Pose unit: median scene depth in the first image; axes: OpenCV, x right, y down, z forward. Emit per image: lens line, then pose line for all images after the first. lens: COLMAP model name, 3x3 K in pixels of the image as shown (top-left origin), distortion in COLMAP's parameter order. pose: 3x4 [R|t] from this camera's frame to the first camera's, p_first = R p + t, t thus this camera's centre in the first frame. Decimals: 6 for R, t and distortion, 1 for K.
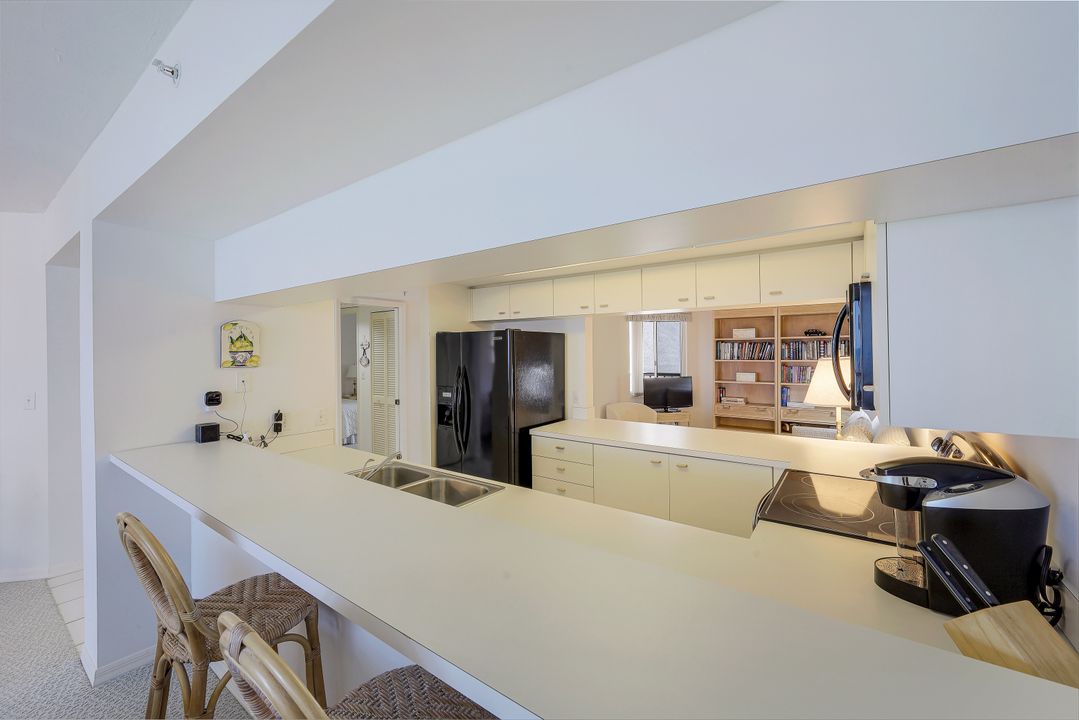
lens RADIAL K [[433.9, 0, 536.1], [0, 433.9, 353.5], [0, 0, 1]] dist [-0.000609, -0.000009]
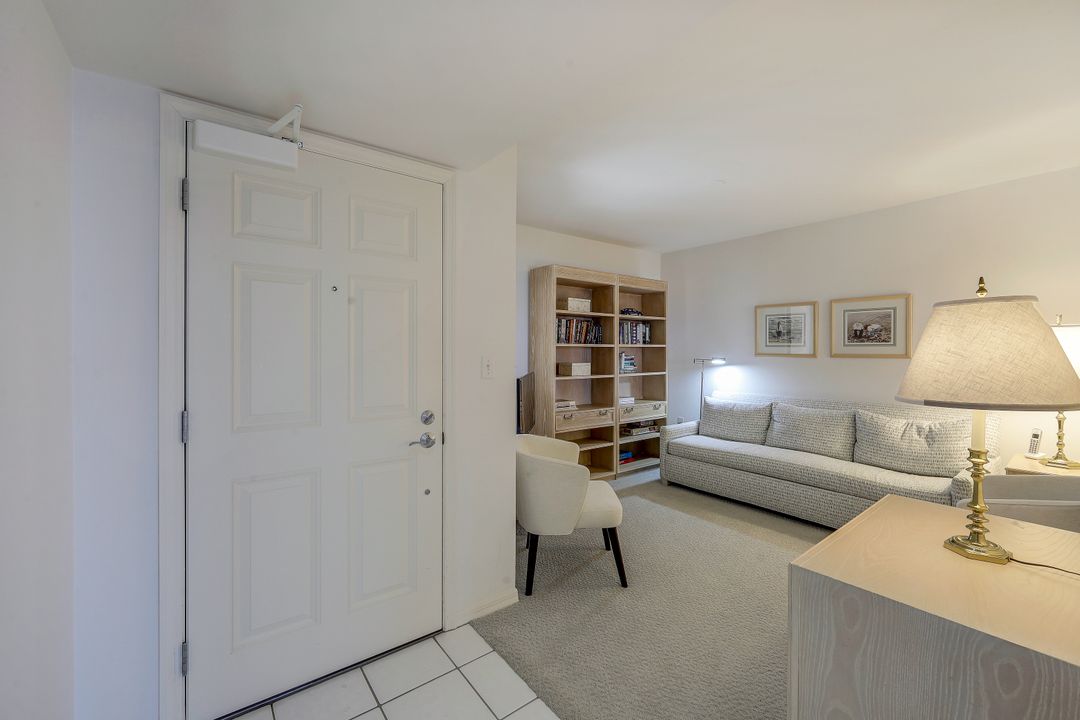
lens RADIAL K [[434.8, 0, 539.1], [0, 434.8, 355.3], [0, 0, 1]] dist [0.000758, 0.000106]
pose [[0.280628, 0.001988, 0.959815, -0.195263], [-0.003360, 0.999994, -0.001089, 0.033374], [-0.959811, -0.002919, 0.280633, 0.868982]]
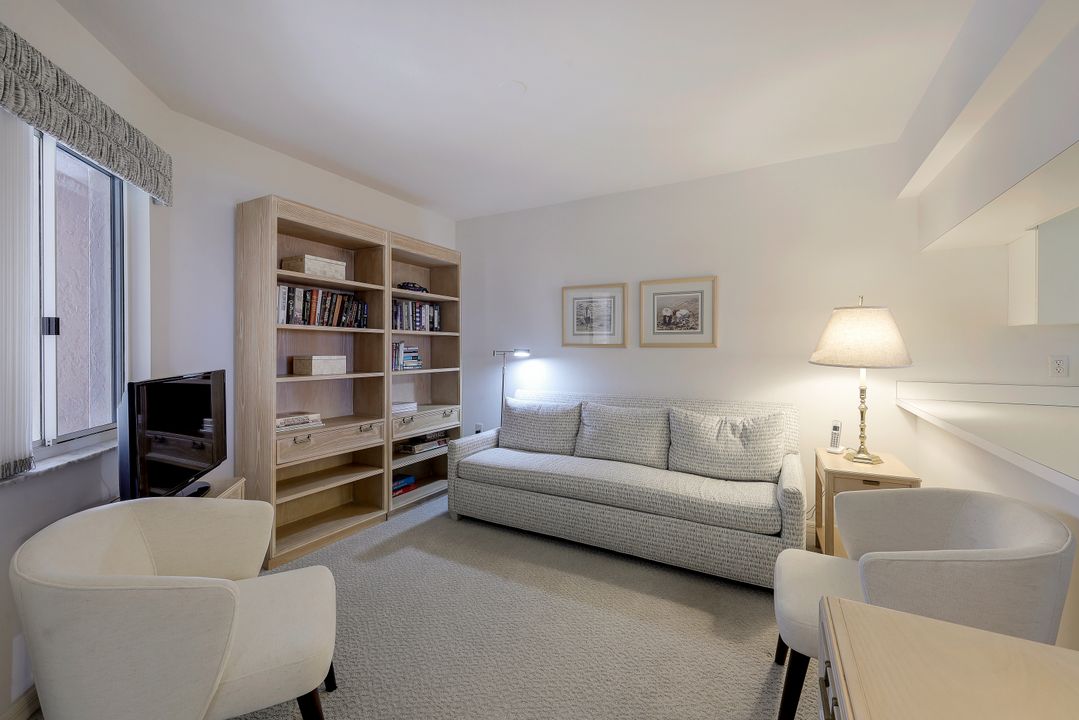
lens RADIAL K [[433.9, 0, 536.1], [0, 433.9, 353.5], [0, 0, 1]] dist [-0.000609, -0.000009]
pose [[-0.128099, 0.004155, 0.991753, 0.002920], [0.000430, 0.999991, -0.004134, 0.044376], [-0.991761, -0.000103, -0.128100, 0.840803]]
